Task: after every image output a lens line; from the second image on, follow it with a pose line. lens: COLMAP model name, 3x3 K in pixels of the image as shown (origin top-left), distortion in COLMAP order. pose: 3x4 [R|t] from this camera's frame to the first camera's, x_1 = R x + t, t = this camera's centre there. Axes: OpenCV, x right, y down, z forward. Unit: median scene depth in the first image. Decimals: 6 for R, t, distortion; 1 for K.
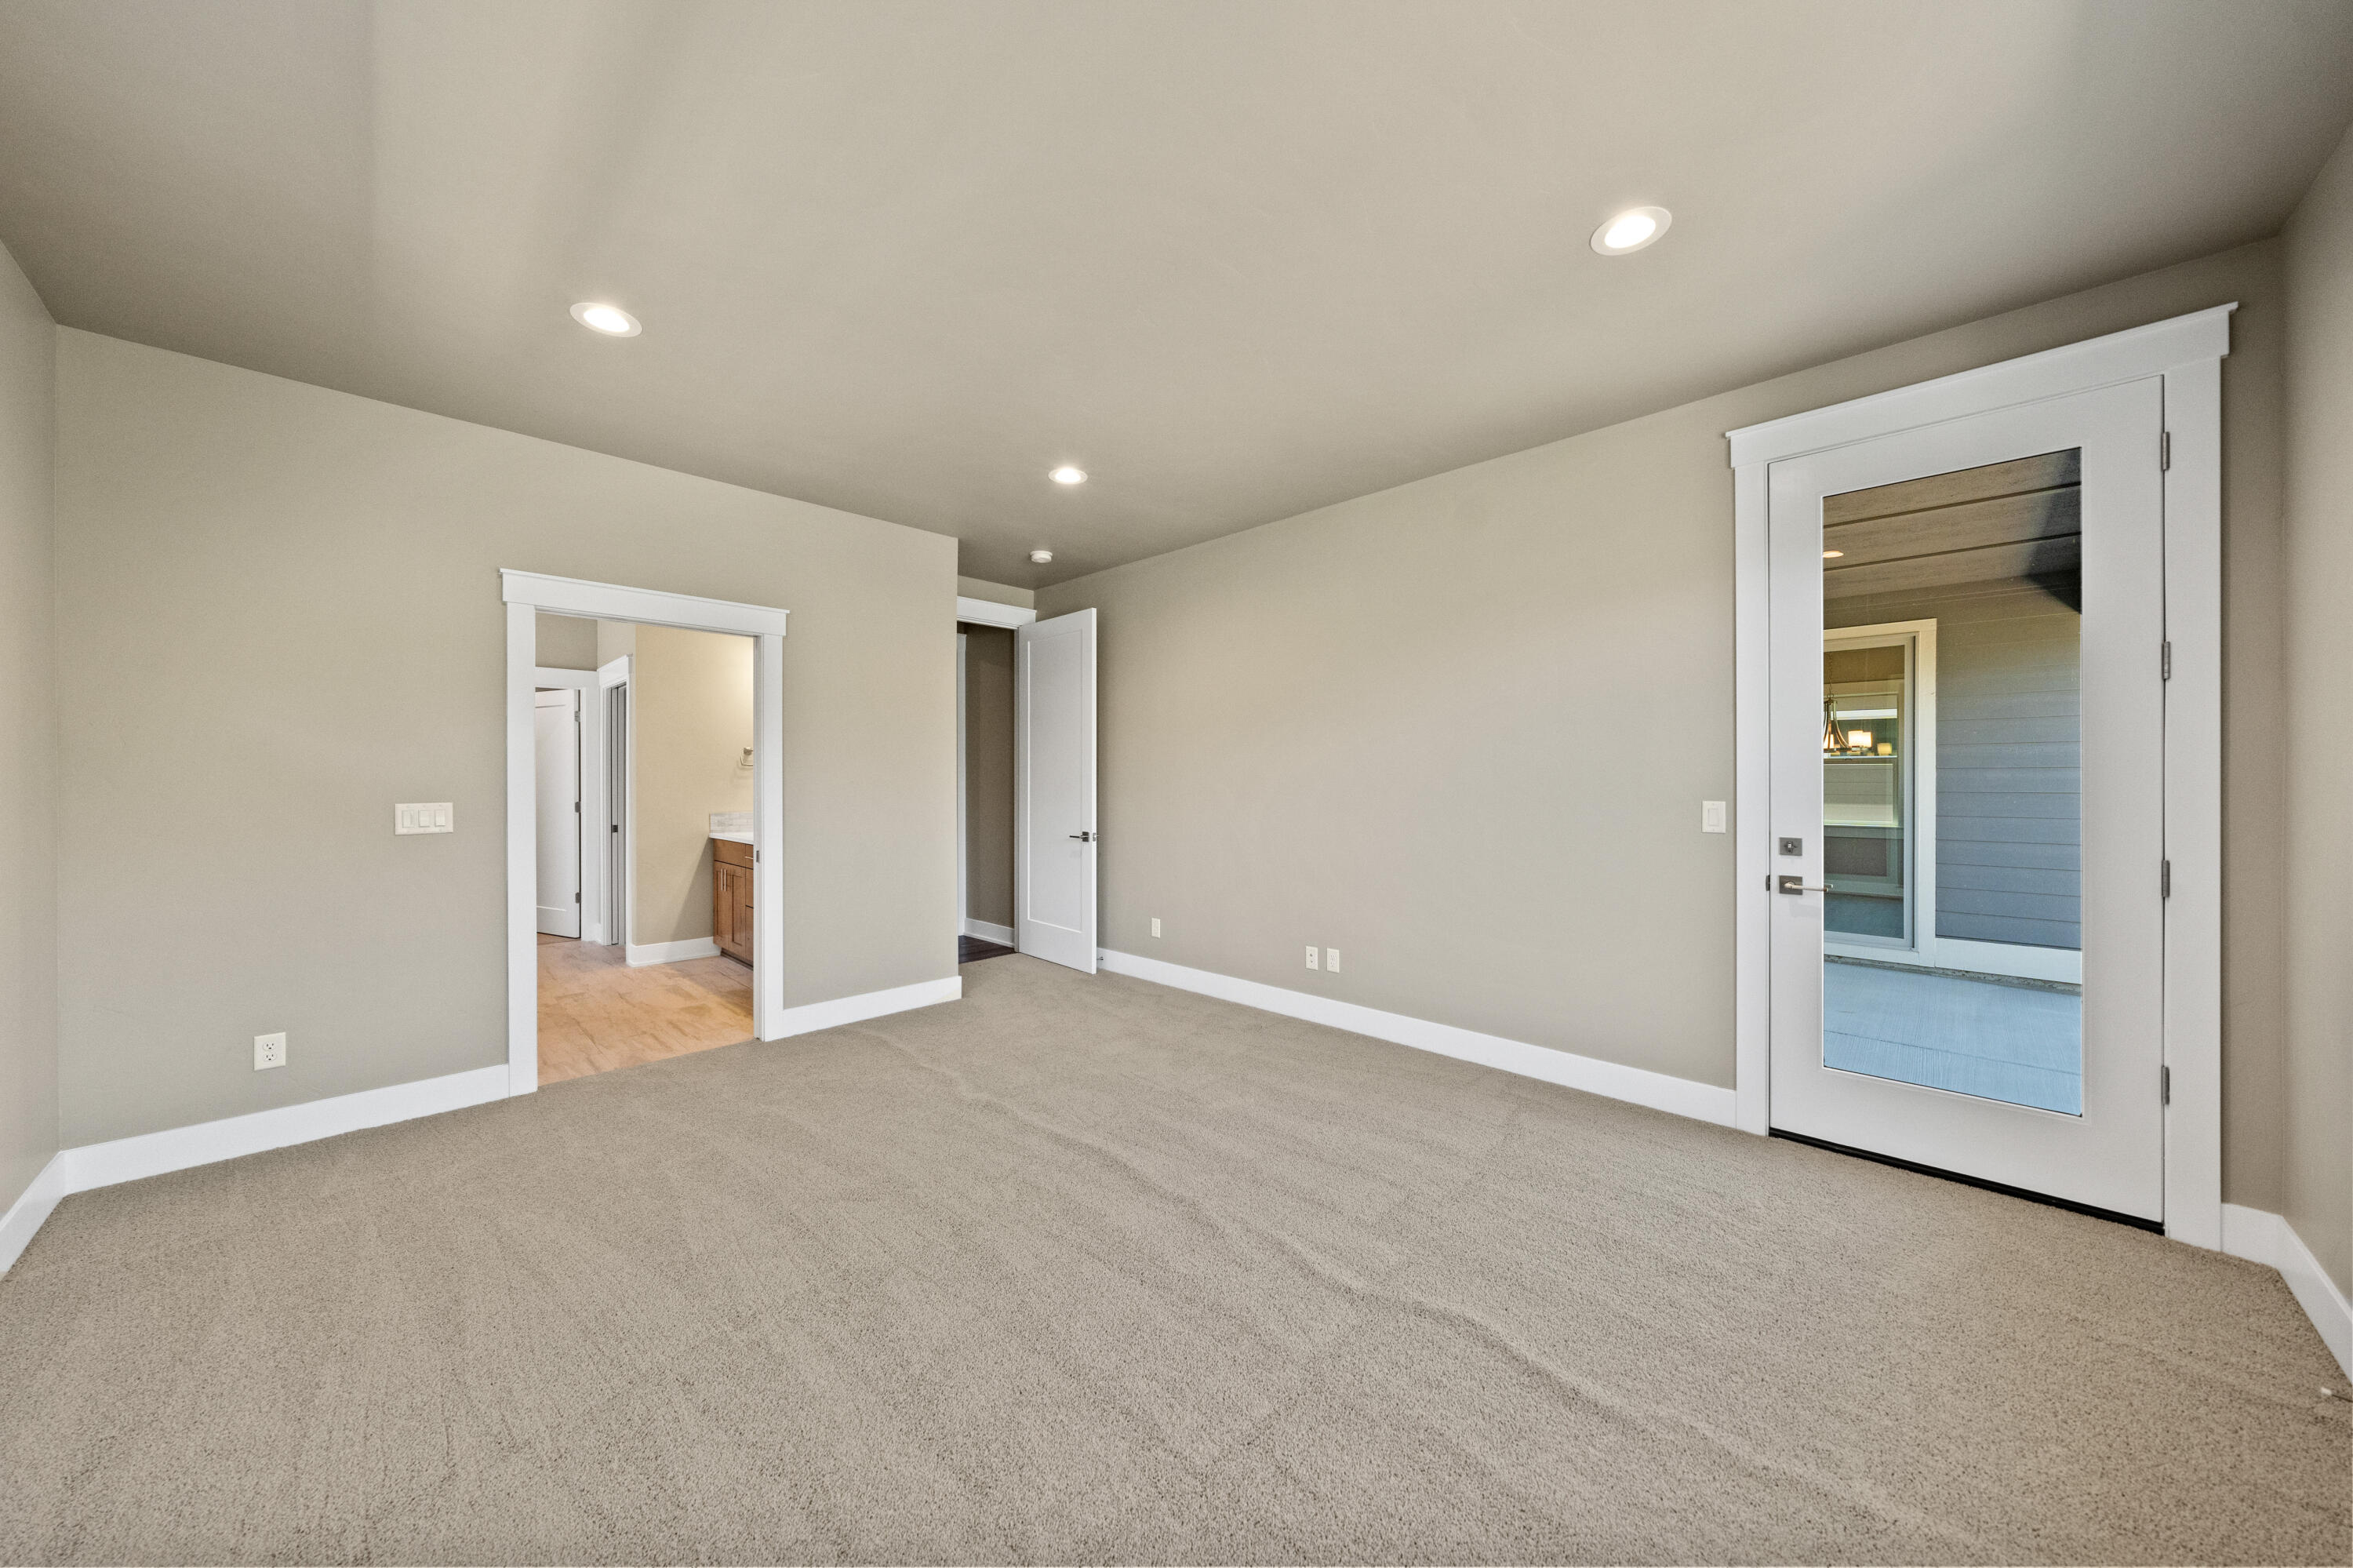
lens RADIAL K [[803.6, 0, 1182.4], [0, 803.6, 785.9], [0, 0, 1]] dist [-0.003904, 0.000685]
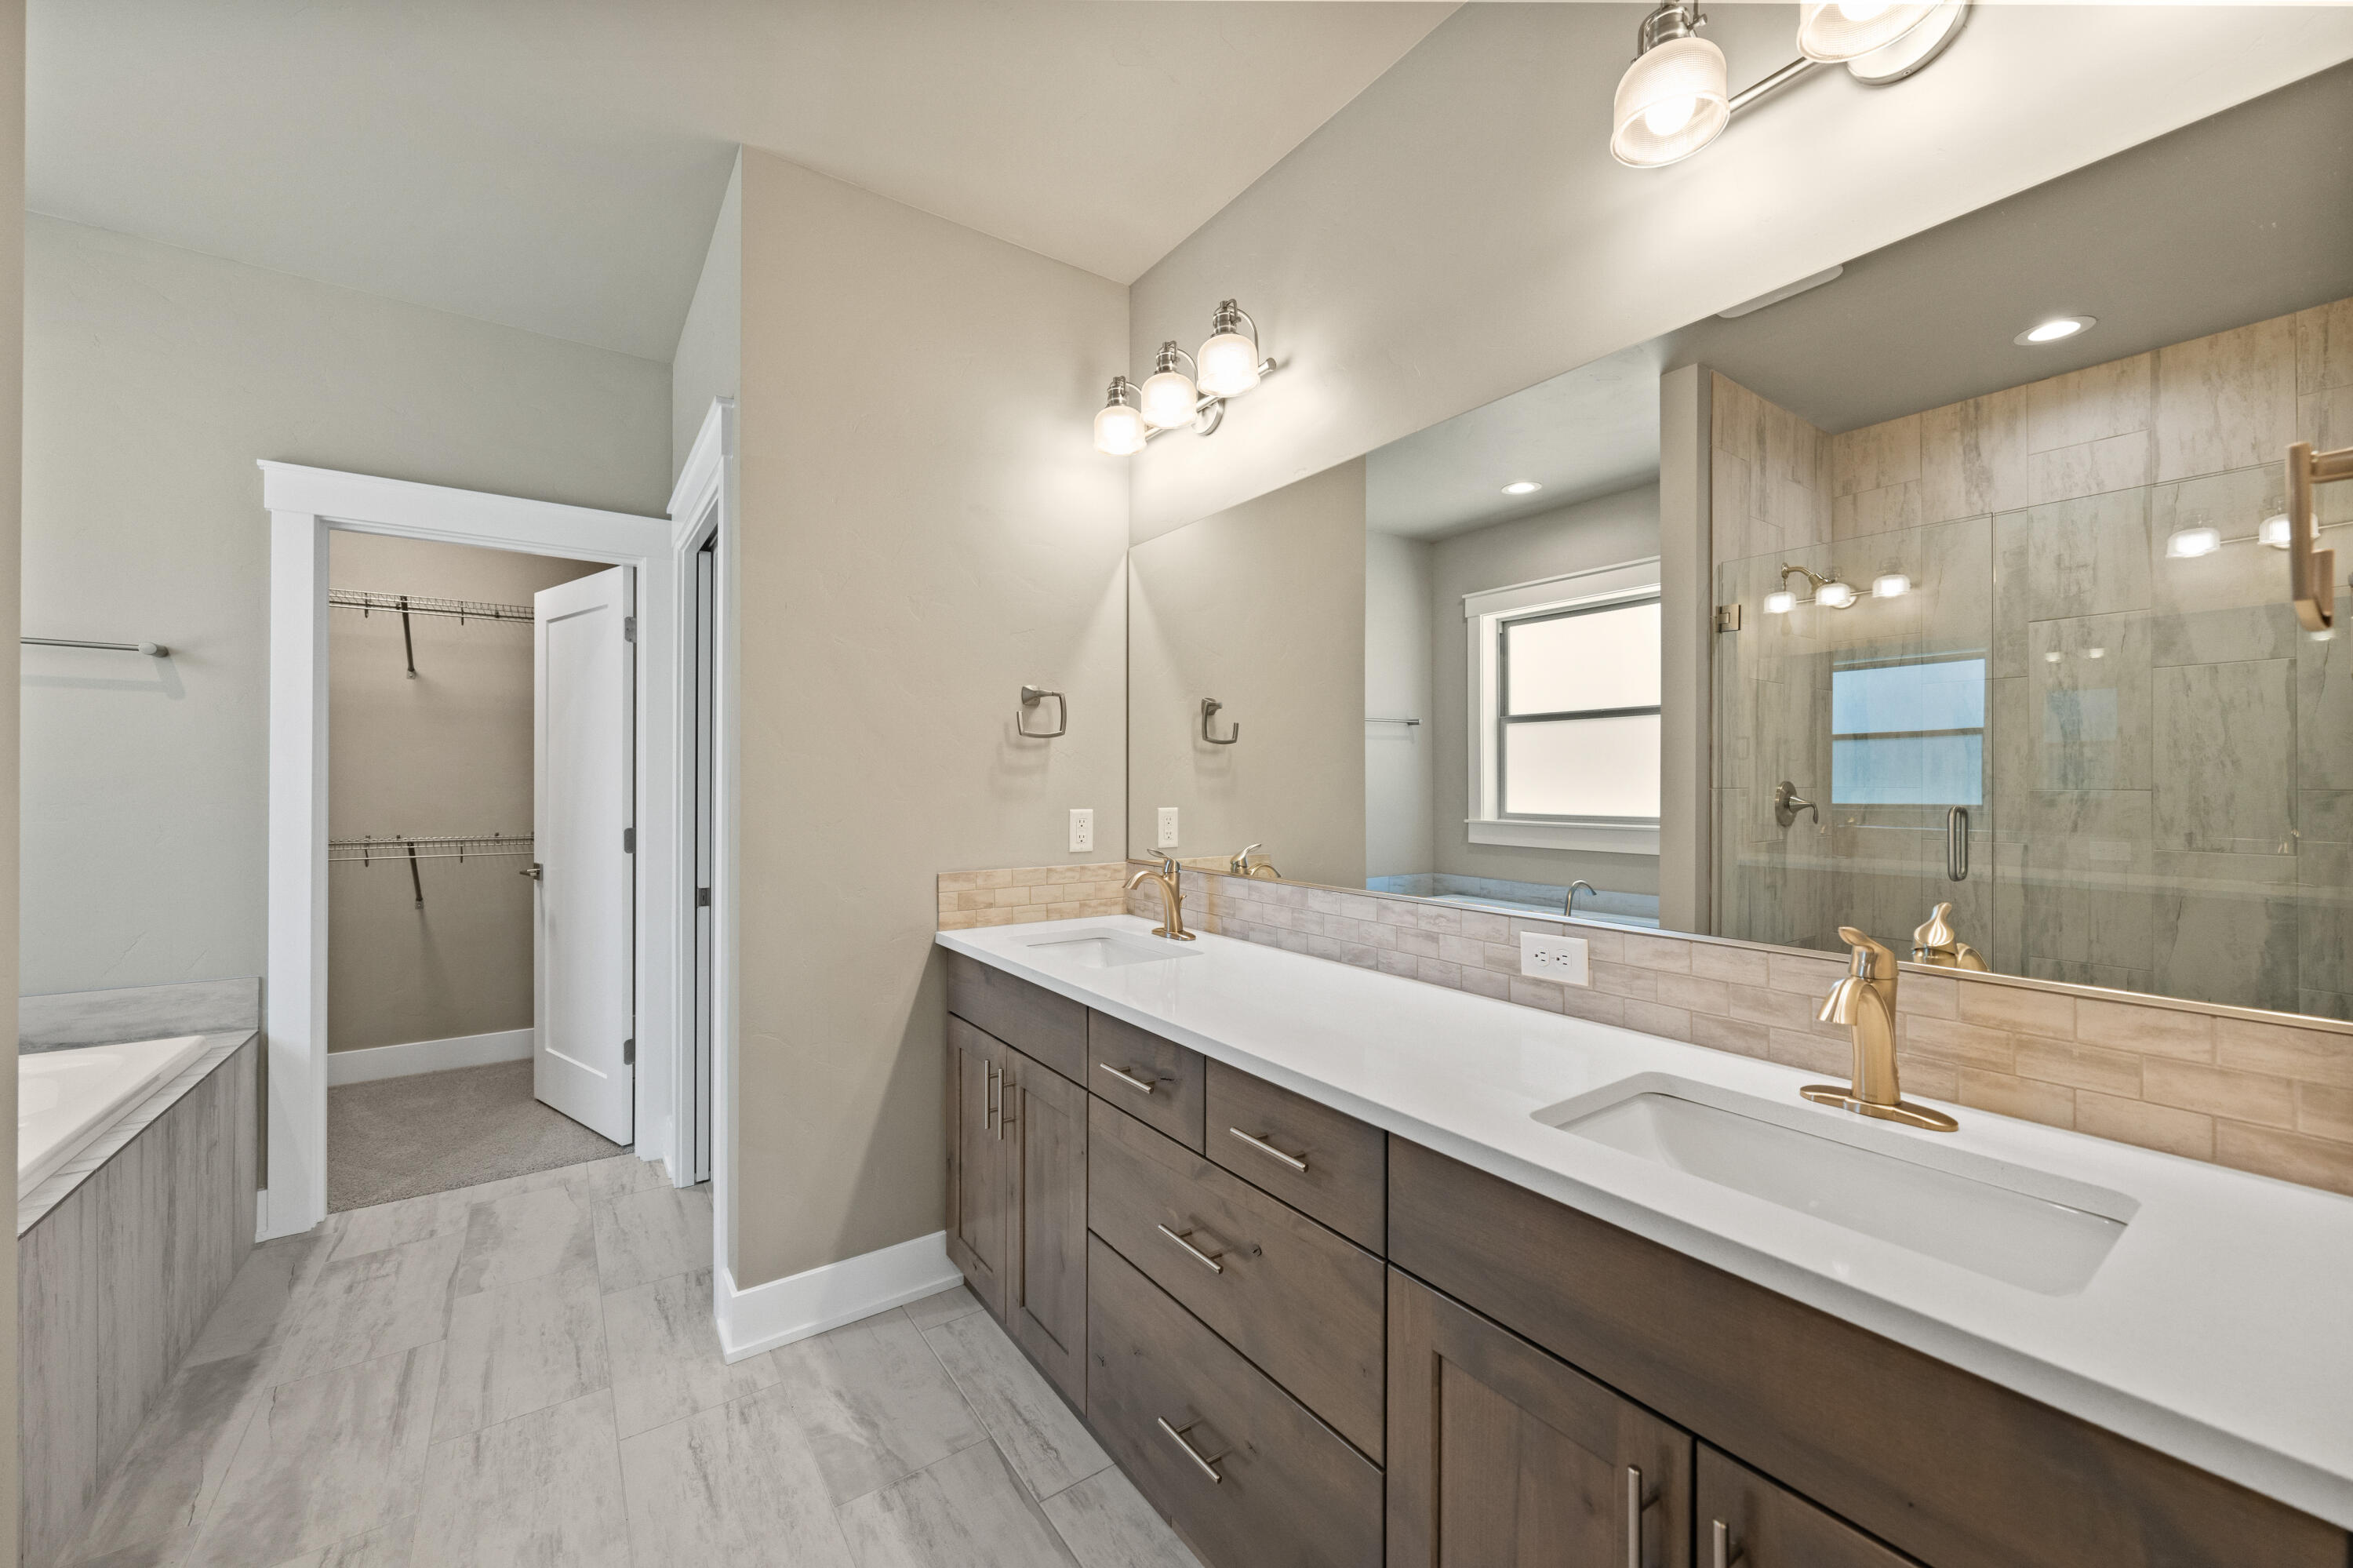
lens RADIAL K [[897.6, 0, 1165.4], [0, 897.6, 779.5], [0, 0, 1]] dist [-0.000745, 0.000159]
pose [[0.982151, 0.001874, -0.188086, -0.418582], [-0.002518, 0.999992, -0.003183, -0.005744], [0.188079, 0.003600, 0.982147, 0.637637]]
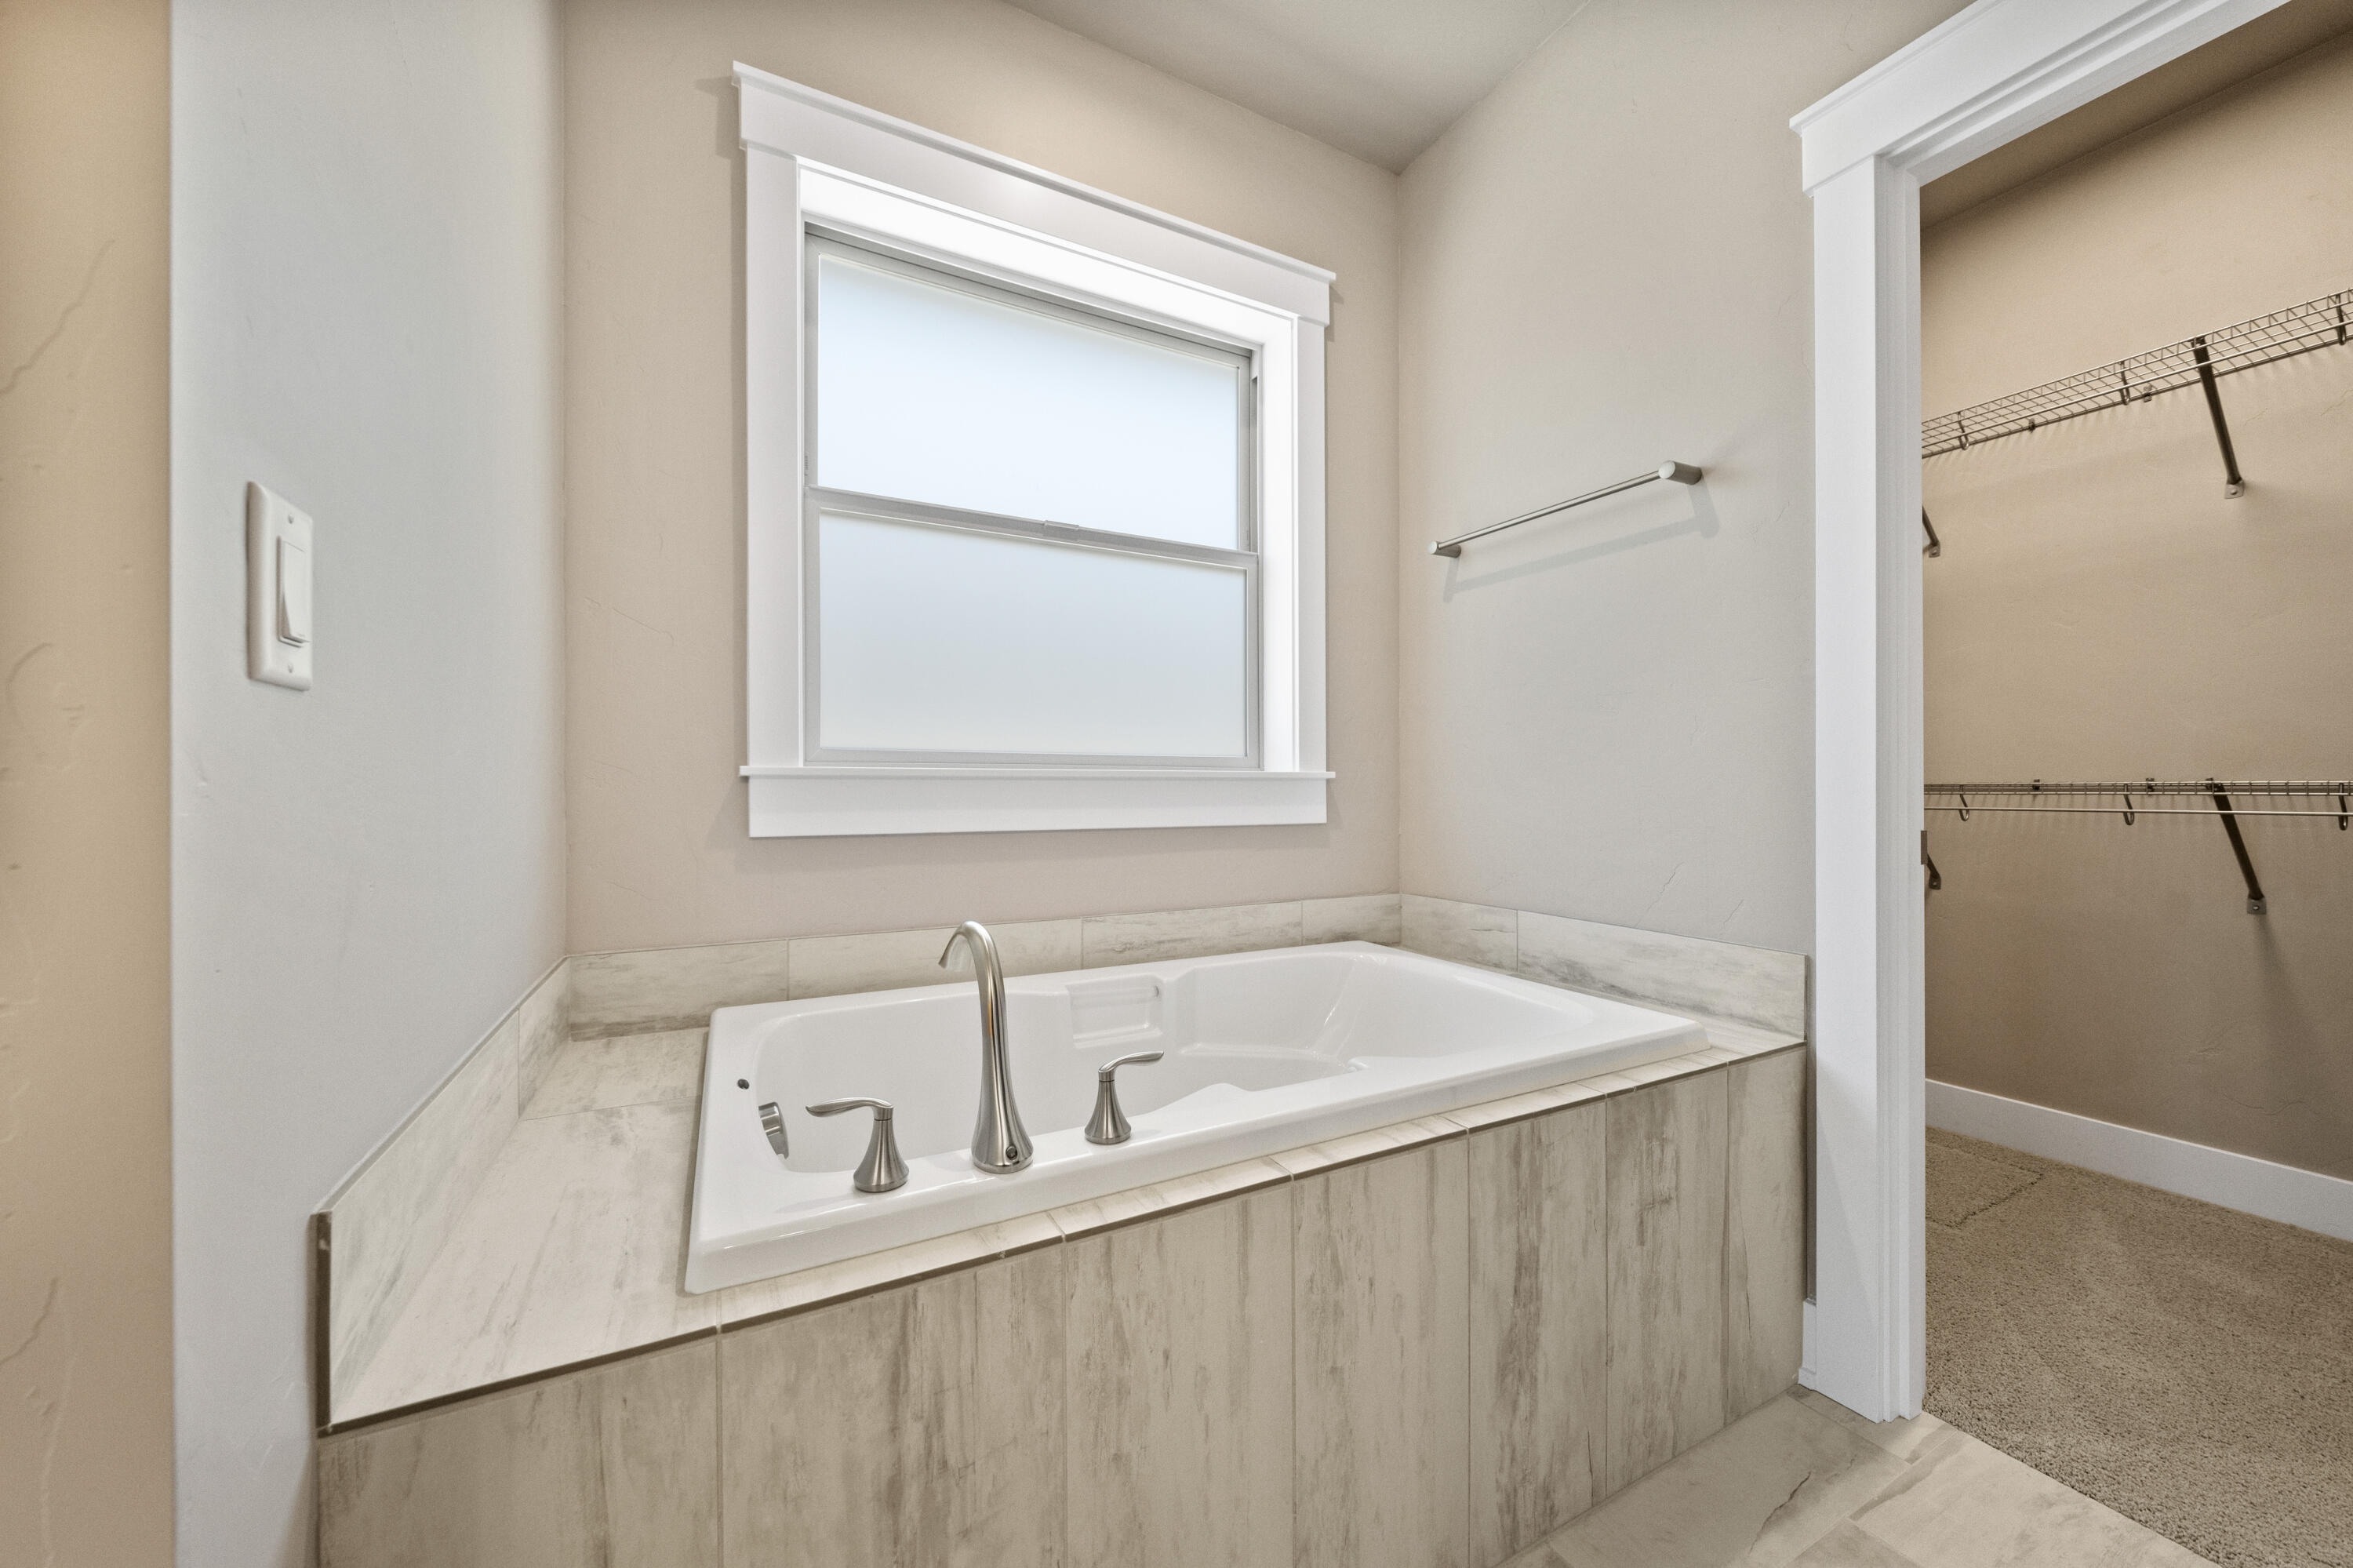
lens RADIAL K [[846.8, 0, 1182.7], [0, 846.8, 786.3], [0, 0, 1]] dist [-0.001803, 0.001242]
pose [[-0.299893, 0.000611, -0.953973, -0.616637], [0.000112, 1.000000, 0.000605, 0.035235], [0.953973, 0.000075, -0.299893, 0.861860]]
